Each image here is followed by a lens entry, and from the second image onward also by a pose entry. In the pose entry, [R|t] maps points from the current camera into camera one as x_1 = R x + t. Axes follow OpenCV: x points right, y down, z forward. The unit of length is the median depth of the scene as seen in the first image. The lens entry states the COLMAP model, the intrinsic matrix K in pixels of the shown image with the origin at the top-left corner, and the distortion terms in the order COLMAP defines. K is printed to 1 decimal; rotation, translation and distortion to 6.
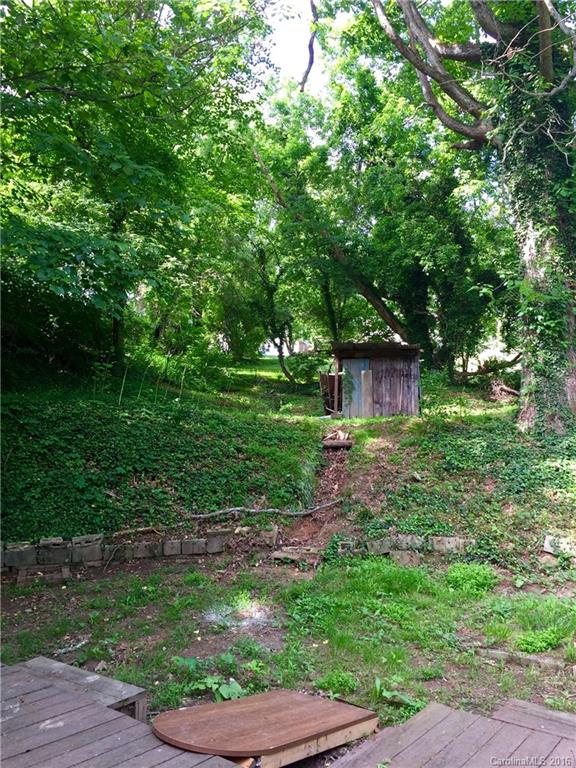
lens RADIAL K [[656.4, 0, 288.0], [0, 656.4, 384.0], [0, 0, 1]] dist [0.092220, -0.115295]
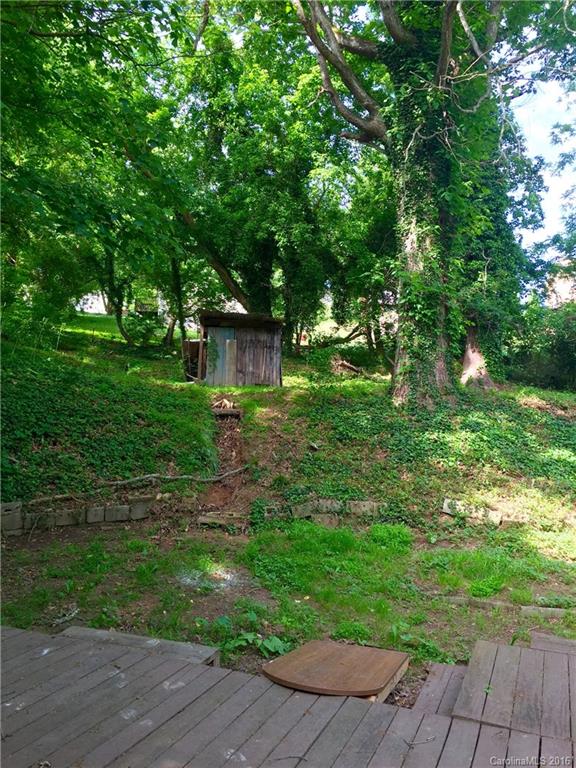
lens RADIAL K [[656.4, 0, 288.0], [0, 656.4, 384.0], [0, 0, 1]] dist [0.092220, -0.115295]
pose [[0.952826, 0.044748, 0.300201, -0.161688], [-0.061089, 0.997105, 0.045265, -0.005762], [-0.297306, -0.061469, 0.952801, -0.005613]]
